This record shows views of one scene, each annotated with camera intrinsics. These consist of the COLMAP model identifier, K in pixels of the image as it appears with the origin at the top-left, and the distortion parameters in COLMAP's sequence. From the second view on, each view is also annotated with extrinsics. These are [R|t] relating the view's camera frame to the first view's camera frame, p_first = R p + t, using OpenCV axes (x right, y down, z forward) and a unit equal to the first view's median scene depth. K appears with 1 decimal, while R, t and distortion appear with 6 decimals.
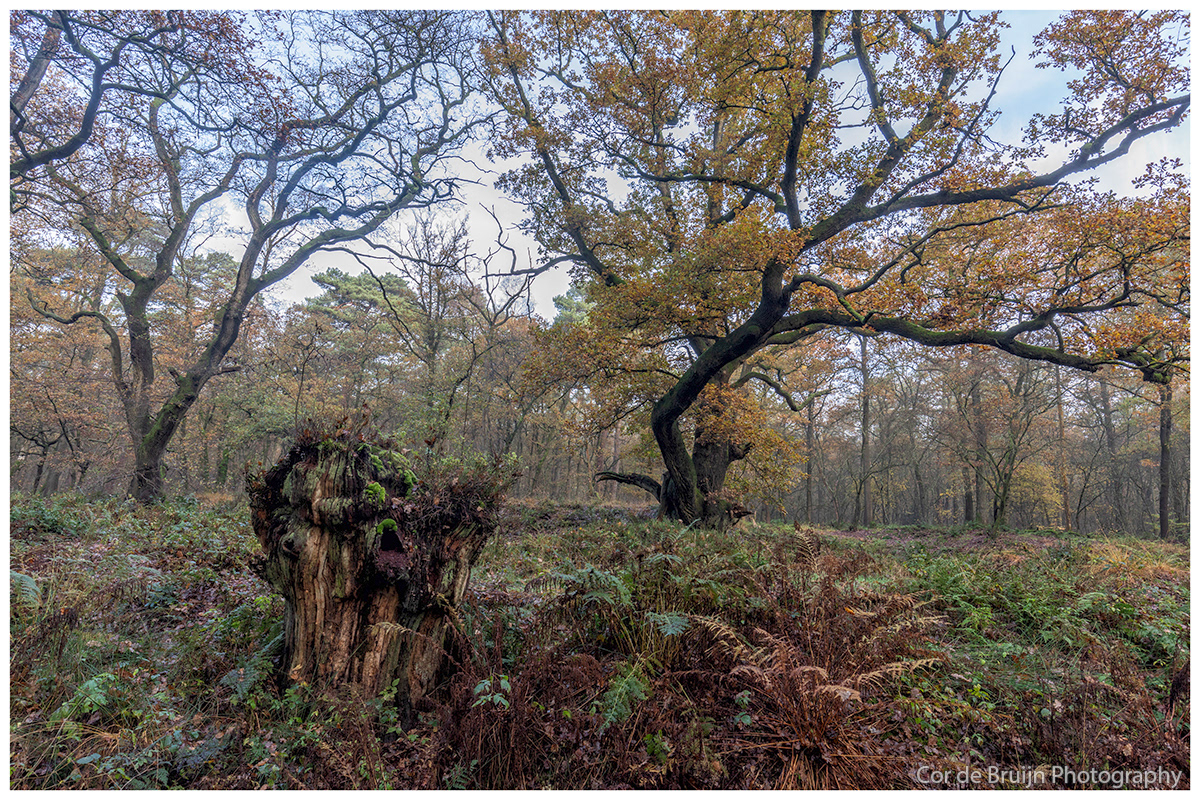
lens RADIAL K [[643.2, 0, 603.0], [0, 643.2, 396.2], [0, 0, 1]] dist [0.004535, -0.000003]
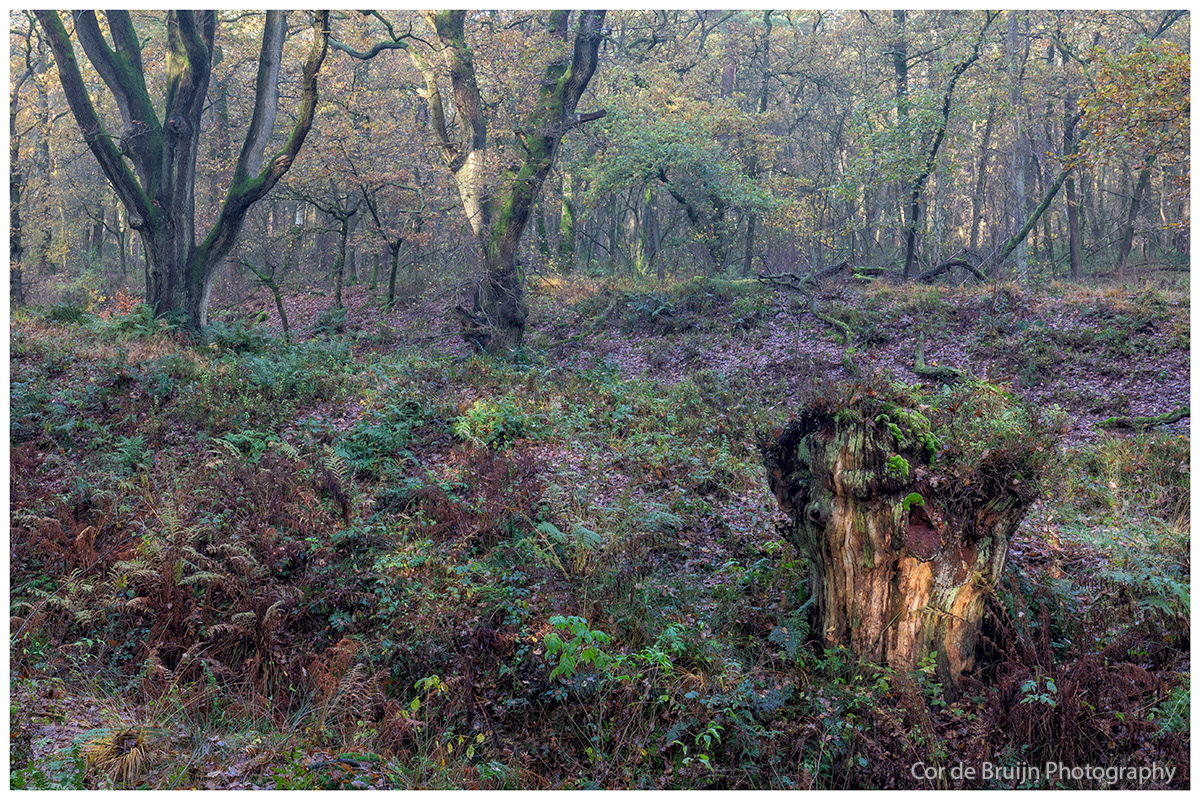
lens RADIAL K [[1131.5, 0, 598.6], [0, 1131.5, 399.4], [0, 0, 1]] dist [0.011368, 0.000000]
pose [[0.858056, -0.008215, -0.513491, 0.116127], [0.131815, 0.969898, 0.204750, -0.332064], [0.496352, -0.243372, 0.833309, -0.551952]]
